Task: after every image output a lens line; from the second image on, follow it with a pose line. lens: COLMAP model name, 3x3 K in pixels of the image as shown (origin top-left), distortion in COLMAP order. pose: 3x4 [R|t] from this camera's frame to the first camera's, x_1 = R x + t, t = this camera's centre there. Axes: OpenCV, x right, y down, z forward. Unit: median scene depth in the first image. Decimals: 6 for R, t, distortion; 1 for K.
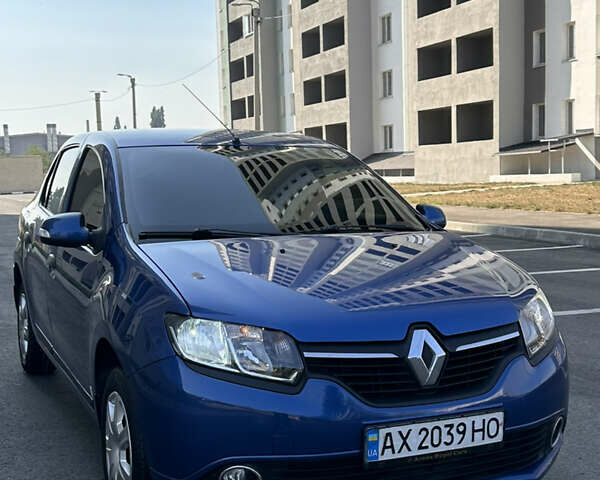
lens RADIAL K [[839.7, 0, 300.0], [0, 839.7, 240.0], [0, 0, 1]] dist [0.088574, -0.038105]
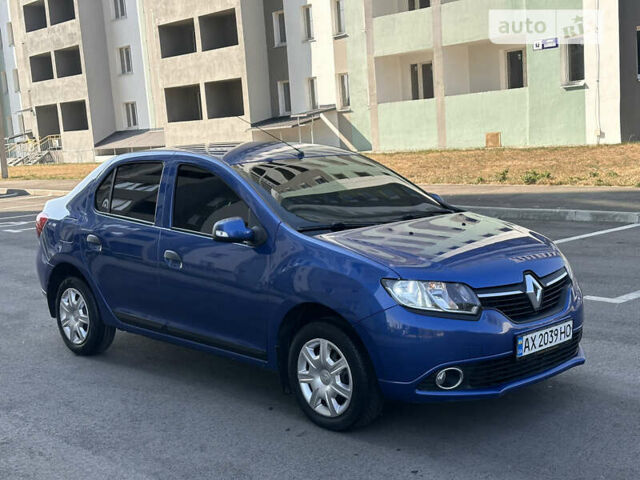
lens RADIAL K [[825.8, 0, 320.0], [0, 825.8, 240.0], [0, 0, 1]] dist [0.075837, -0.028611]
pose [[0.946630, -0.075858, 0.313270, -0.721081], [0.066233, 0.996950, 0.041270, -0.050810], [-0.315445, -0.018319, 0.948767, -0.371476]]
